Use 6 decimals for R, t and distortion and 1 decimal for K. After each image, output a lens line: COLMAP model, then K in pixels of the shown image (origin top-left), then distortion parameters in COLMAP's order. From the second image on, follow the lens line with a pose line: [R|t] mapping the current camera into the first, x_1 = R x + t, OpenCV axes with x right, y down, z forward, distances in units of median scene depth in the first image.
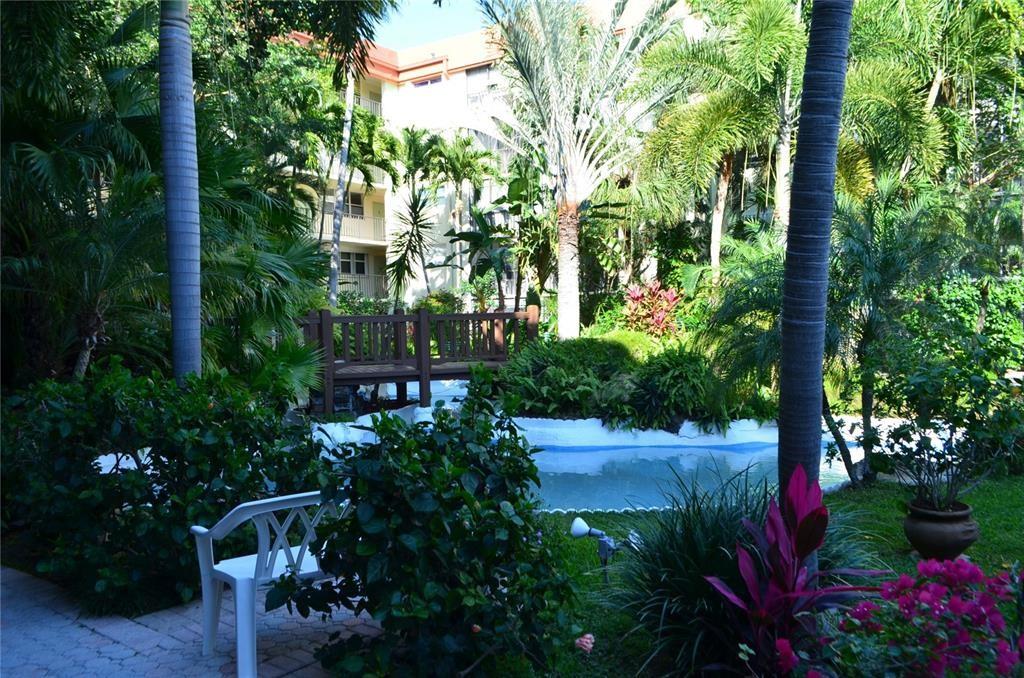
lens RADIAL K [[800.6, 0, 512.1], [0, 800.6, 338.5], [0, 0, 1]] dist [-0.000038, -0.009045]
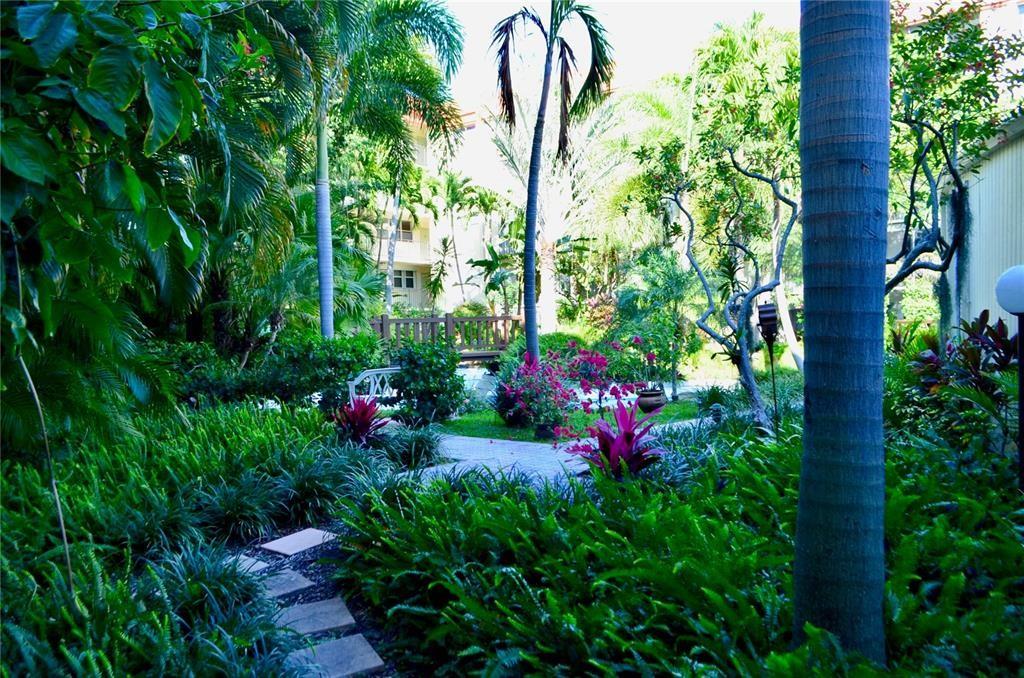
lens RADIAL K [[800.6, 0, 514.3], [0, 800.6, 344.9], [0, 0, 1]] dist [-0.000038, -0.009045]
pose [[0.998133, -0.006980, -0.060681, 0.055585], [0.006760, 0.999970, -0.003827, 0.015337], [0.060706, 0.003409, 0.998150, -0.269780]]
